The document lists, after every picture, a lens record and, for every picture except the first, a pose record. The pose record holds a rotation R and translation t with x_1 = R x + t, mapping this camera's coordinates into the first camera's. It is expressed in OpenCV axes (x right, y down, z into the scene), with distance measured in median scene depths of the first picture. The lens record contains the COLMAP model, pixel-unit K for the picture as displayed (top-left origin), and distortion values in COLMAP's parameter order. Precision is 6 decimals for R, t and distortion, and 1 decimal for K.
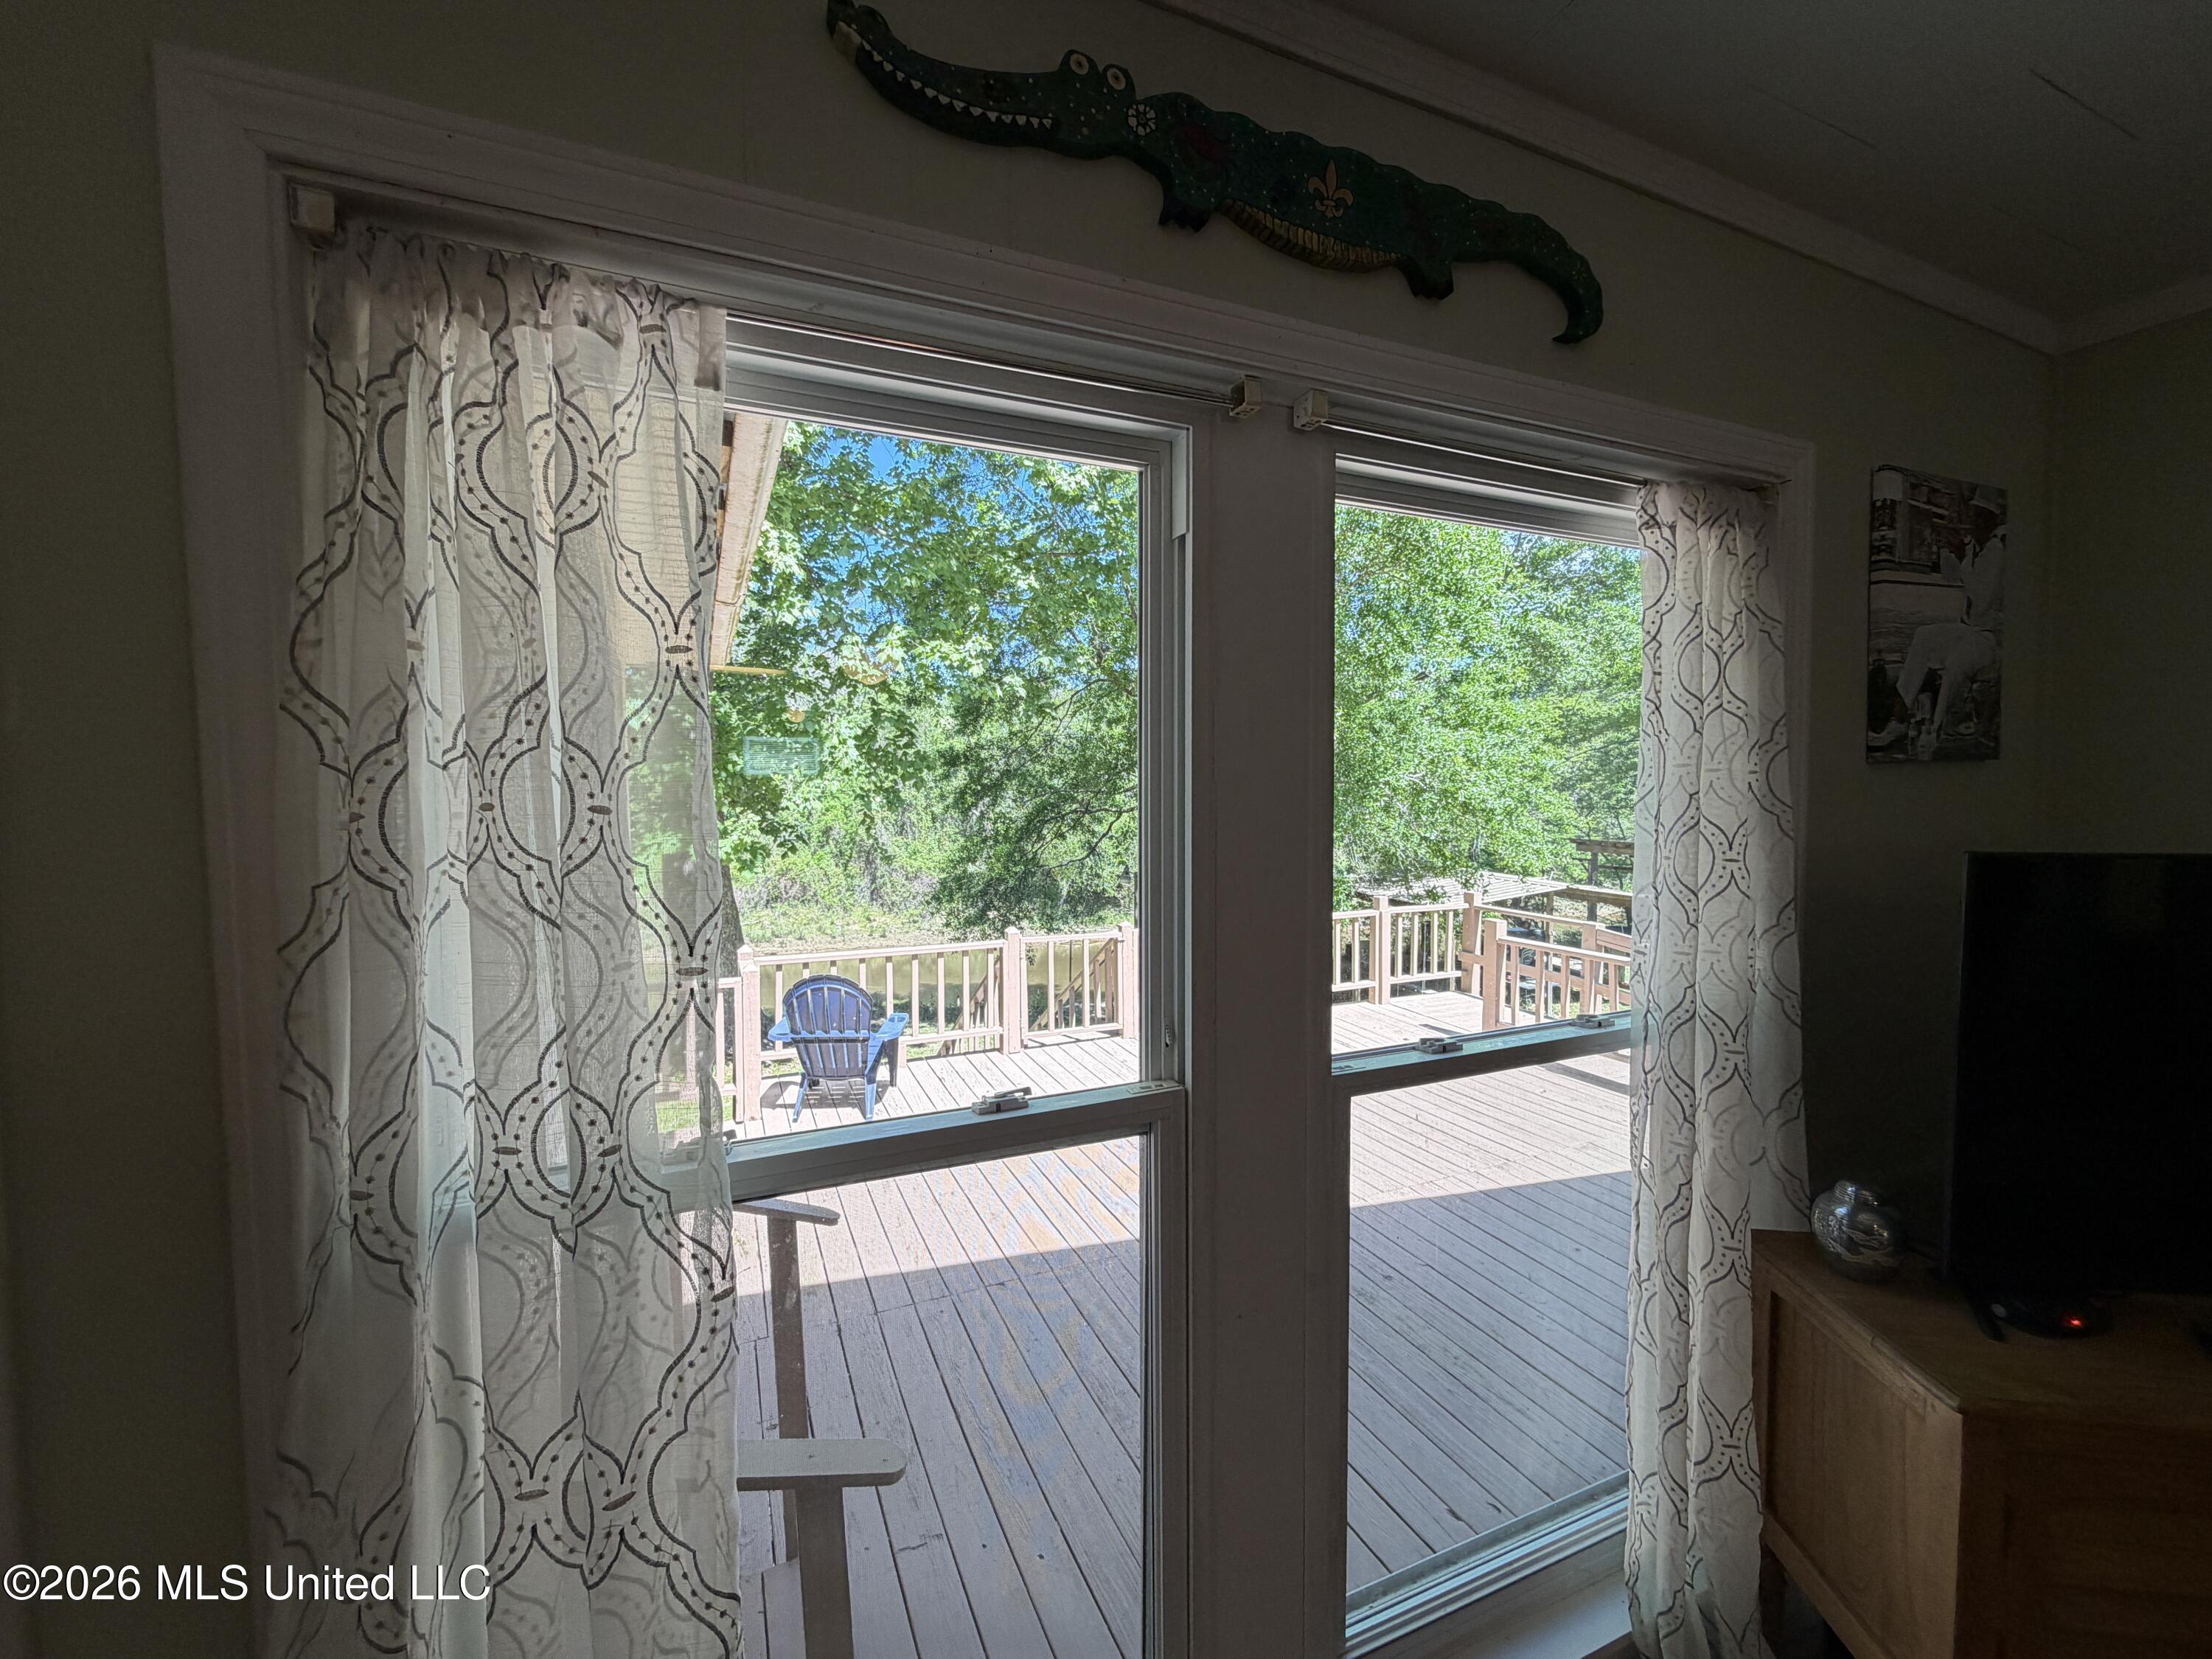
lens RADIAL K [[884.7, 0, 1100.3], [0, 884.7, 828.4], [0, 0, 1]] dist [0.001209, 0.000006]
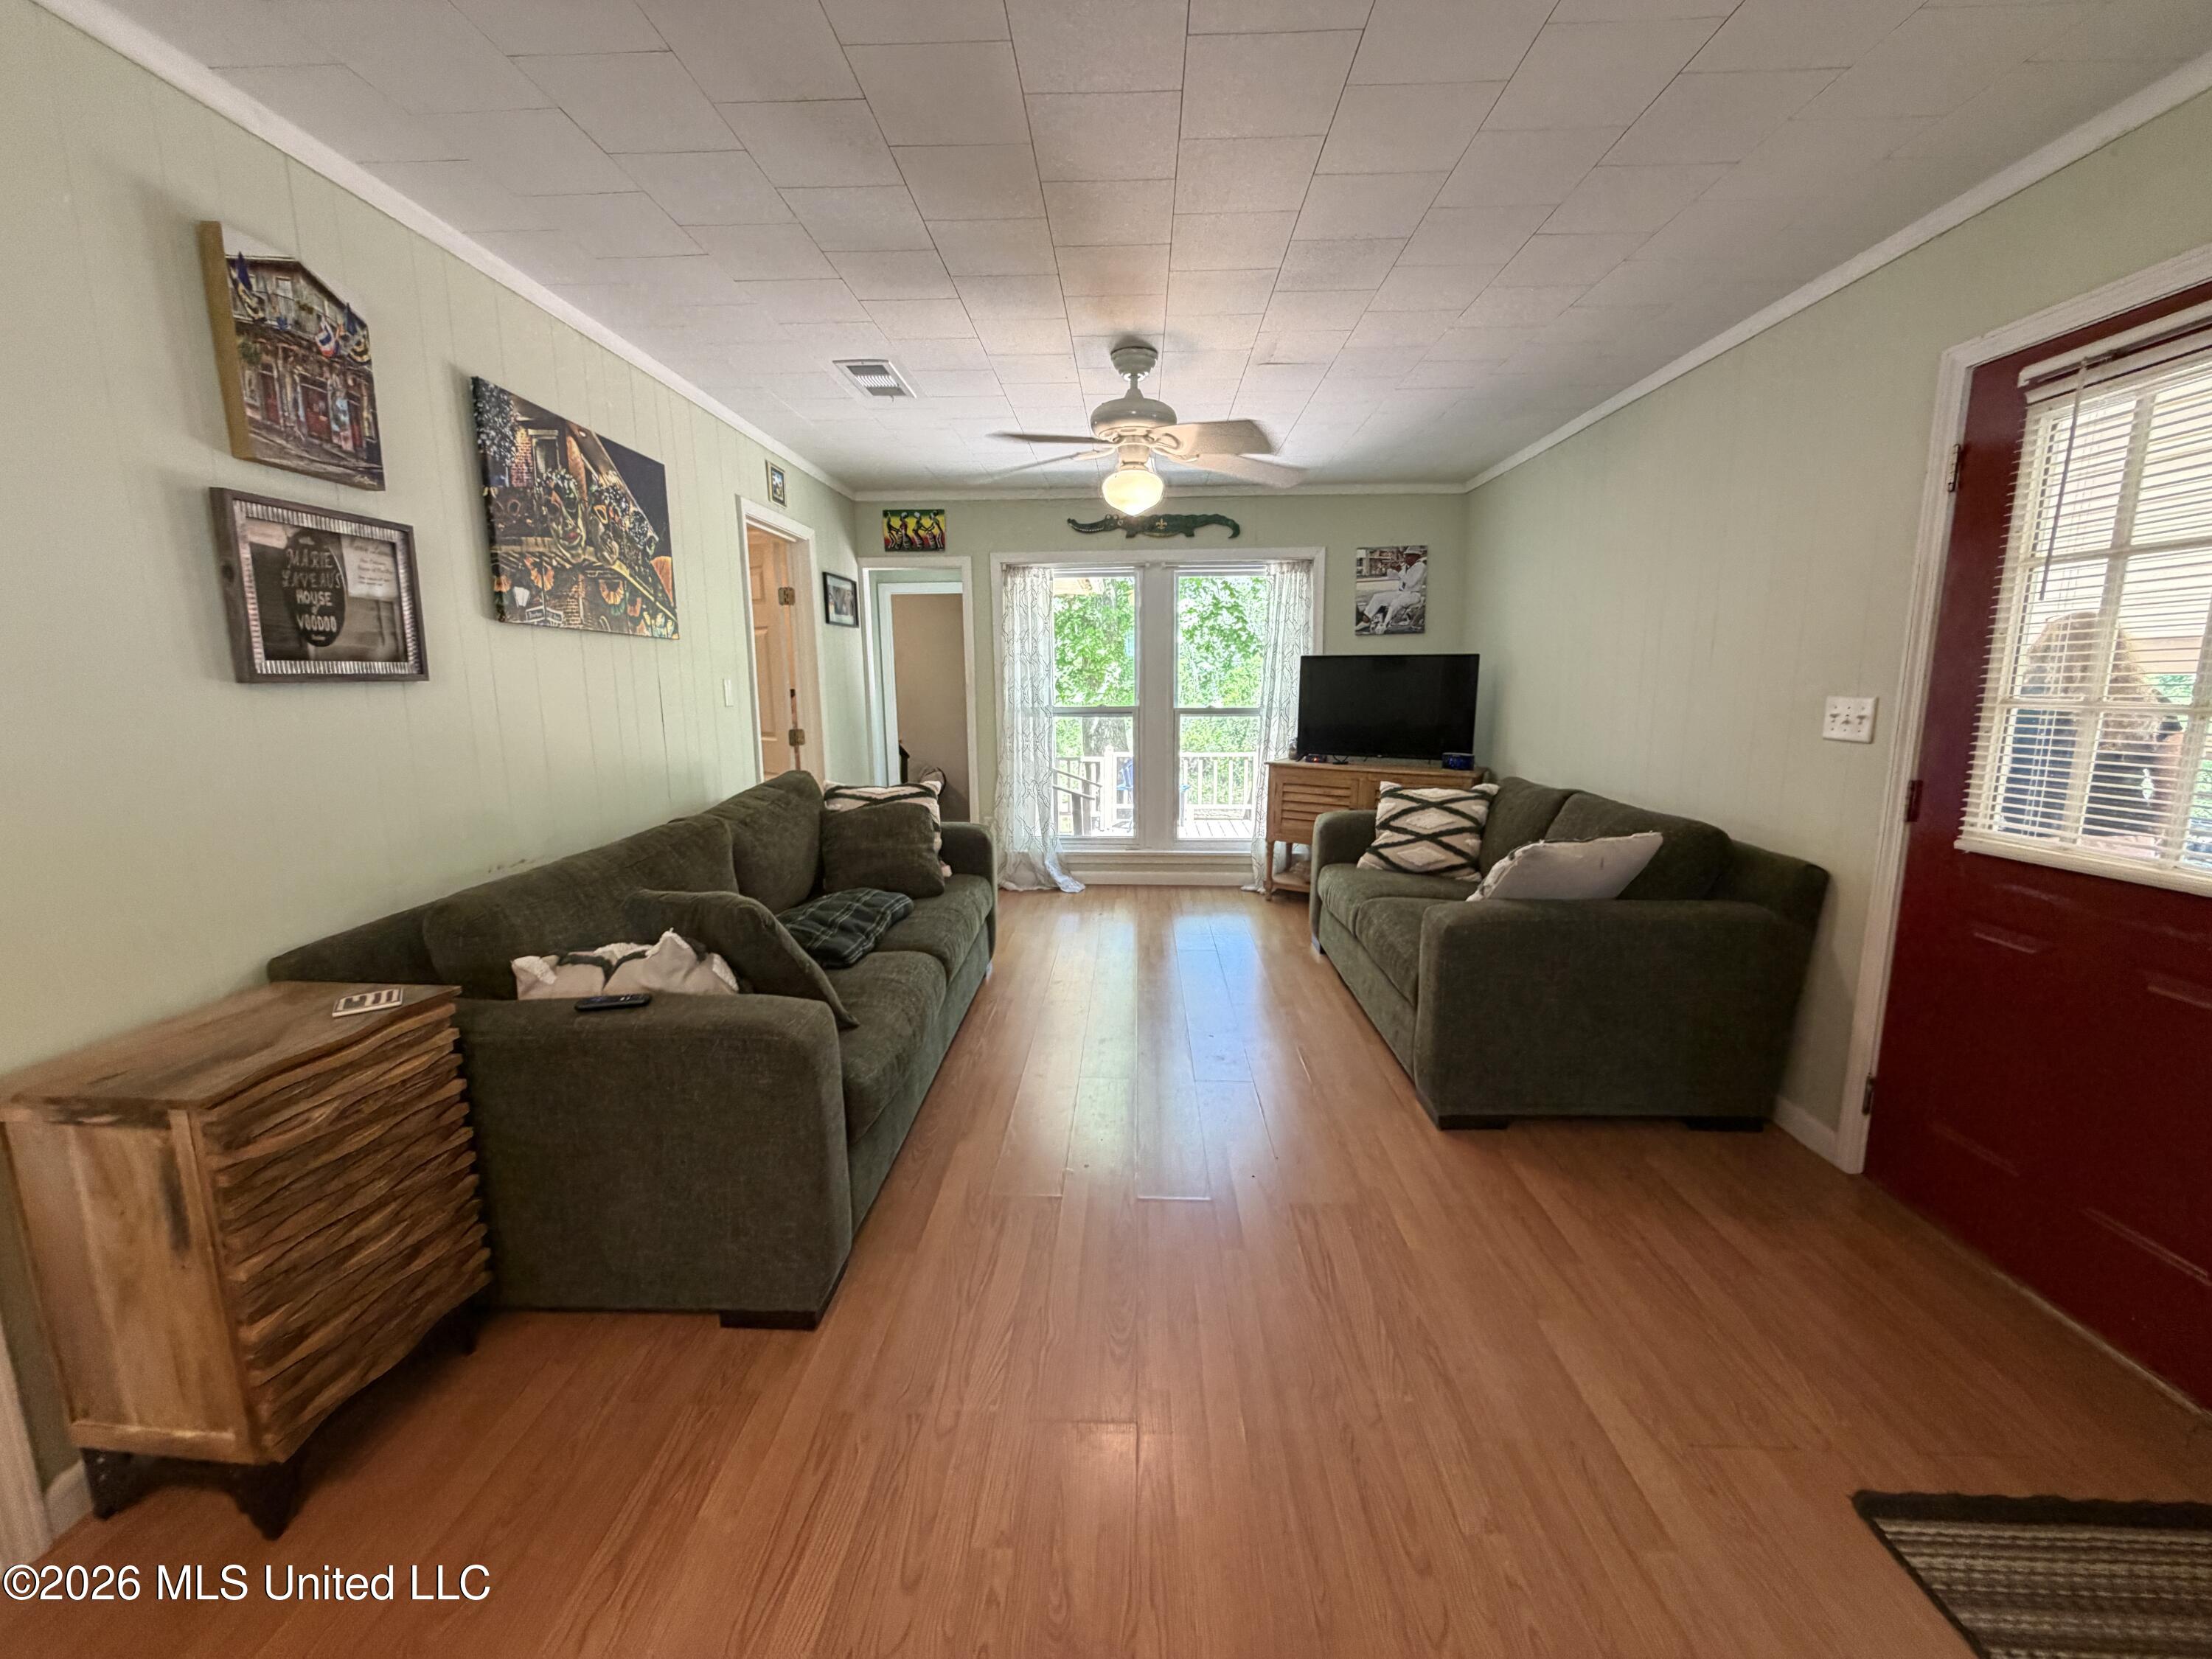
lens RADIAL K [[884.7, 0, 1100.3], [0, 884.7, 828.4], [0, 0, 1]] dist [0.001209, 0.000006]
pose [[0.902548, 0.073852, -0.424208, 1.501706], [-0.016929, 0.990506, 0.136422, 0.221861], [0.430256, -0.115946, 0.895230, -2.634057]]
